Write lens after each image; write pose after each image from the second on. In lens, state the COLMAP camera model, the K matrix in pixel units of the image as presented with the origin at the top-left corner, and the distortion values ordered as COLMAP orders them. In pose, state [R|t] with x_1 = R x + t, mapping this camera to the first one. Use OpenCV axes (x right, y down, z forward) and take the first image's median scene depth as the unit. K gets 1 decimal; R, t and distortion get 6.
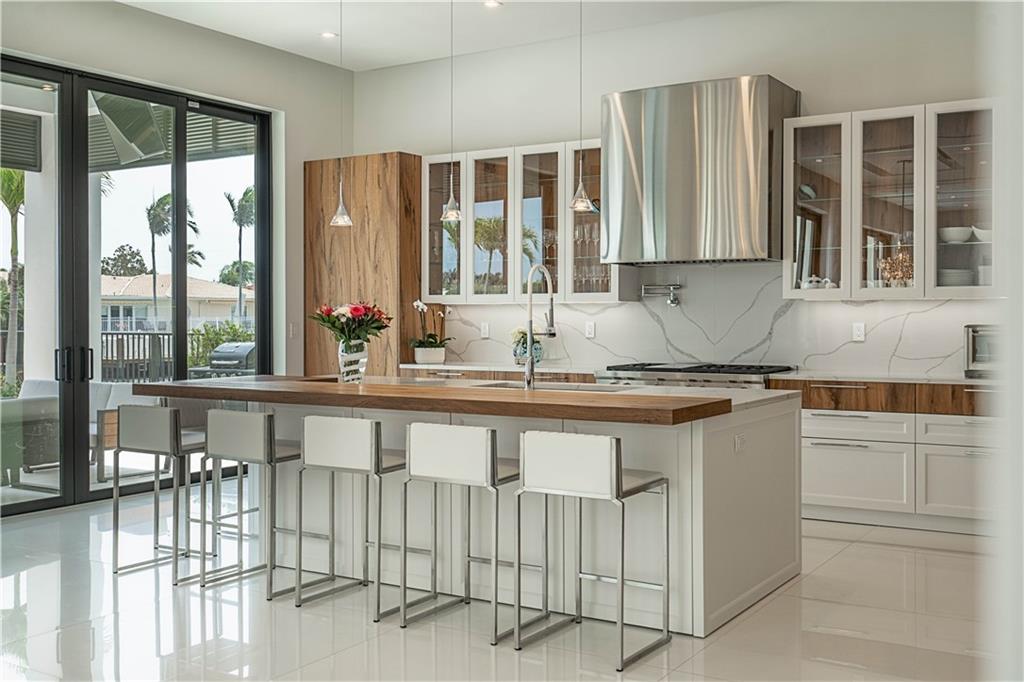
lens RADIAL K [[1035.4, 0, 526.3], [0, 1035.4, 333.2], [0, 0, 1]] dist [0.000292, -0.004267]
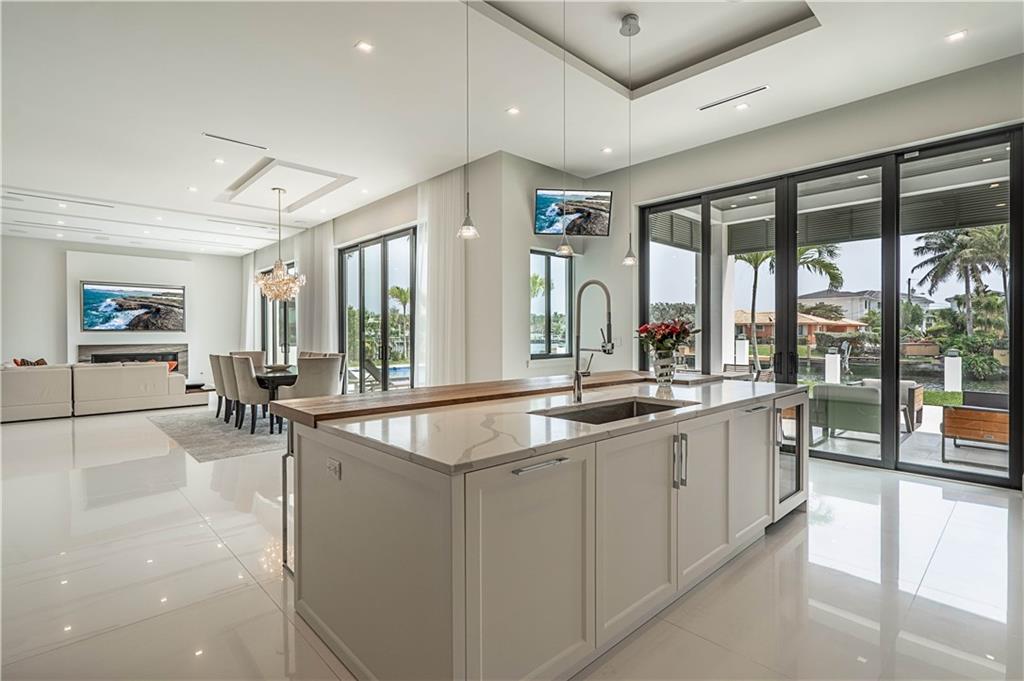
lens RADIAL K [[499.5, 0, 530.1], [0, 499.5, 337.5], [0, 0, 1]] dist [-0.000281, 0.000118]
pose [[-0.224293, 0.011414, -0.974455, 0.399931], [-0.014290, 0.999785, 0.014999, -0.014067], [0.974417, 0.017289, -0.224082, 0.828922]]
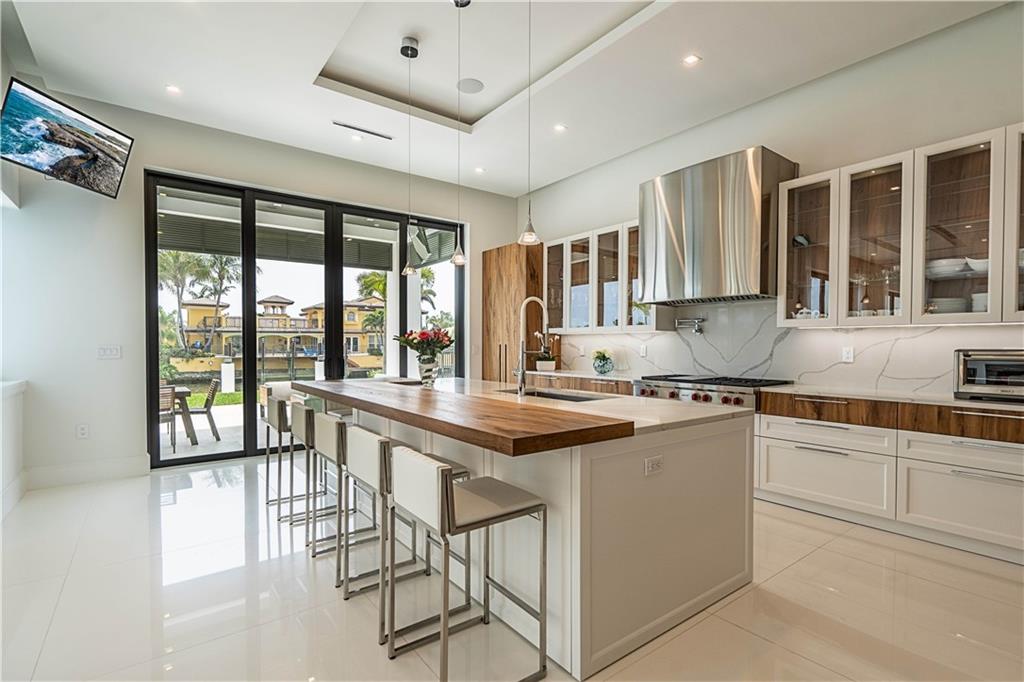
lens RADIAL K [[480.3, 0, 523.8], [0, 480.3, 353.4], [0, 0, 1]] dist [-0.000702, 0.000289]
pose [[0.938514, 0.012223, -0.345025, 0.162485], [-0.011836, 0.999925, 0.003228, 0.000148], [0.345039, 0.001055, 0.938588, 0.350994]]
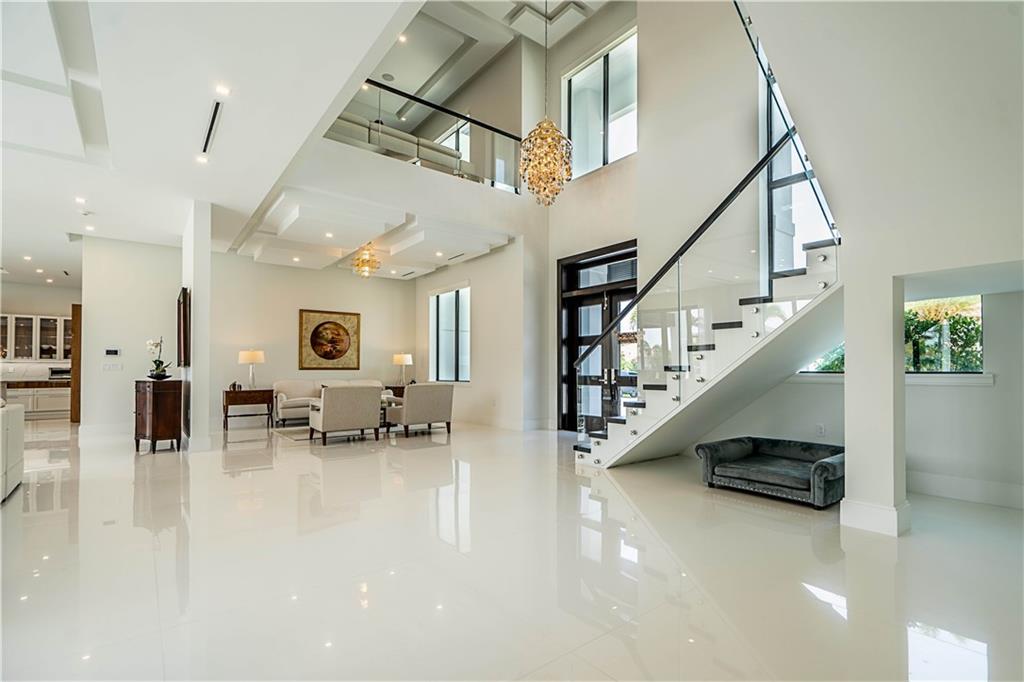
lens RADIAL K [[480.3, 0, 523.8], [0, 480.3, 353.4], [0, 0, 1]] dist [-0.000702, 0.000289]
pose [[0.330352, 0.035960, 0.943173, -0.755629], [0.021622, 0.998723, -0.045652, 0.062259], [-0.943610, 0.035475, 0.329153, -1.426688]]
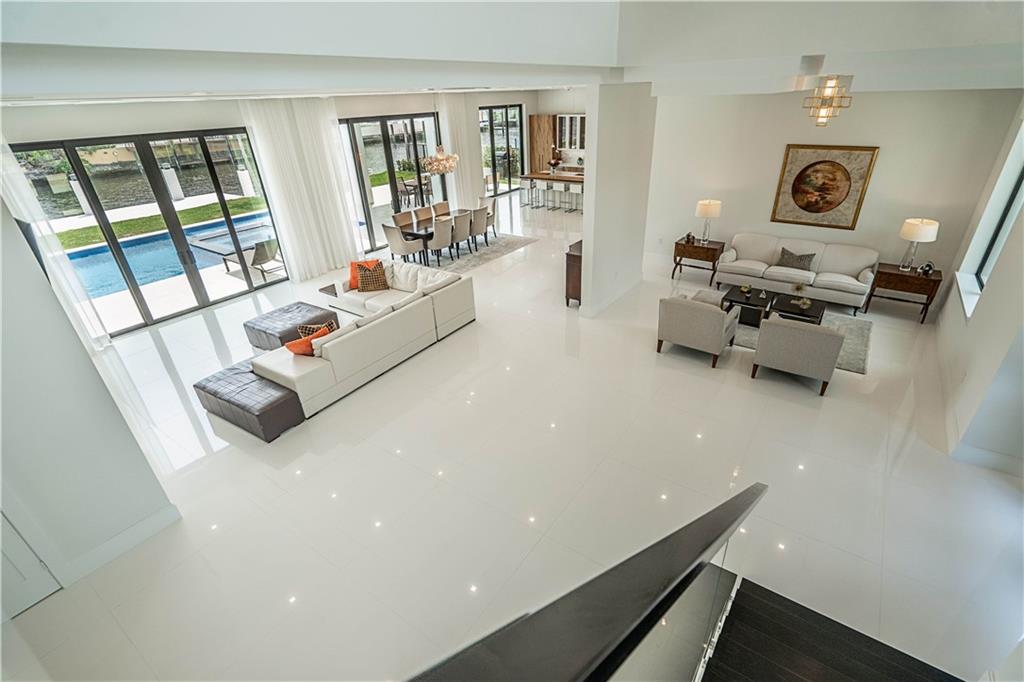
lens RADIAL K [[473.3, 0, 520.3], [0, 473.3, 349.5], [0, 0, 1]] dist [-0.000662, -0.000056]
pose [[0.997508, 0.000024, -0.070546, -0.140879], [0.032833, 0.884943, 0.464541, -0.281211], [0.062441, -0.465700, 0.882737, -1.588426]]
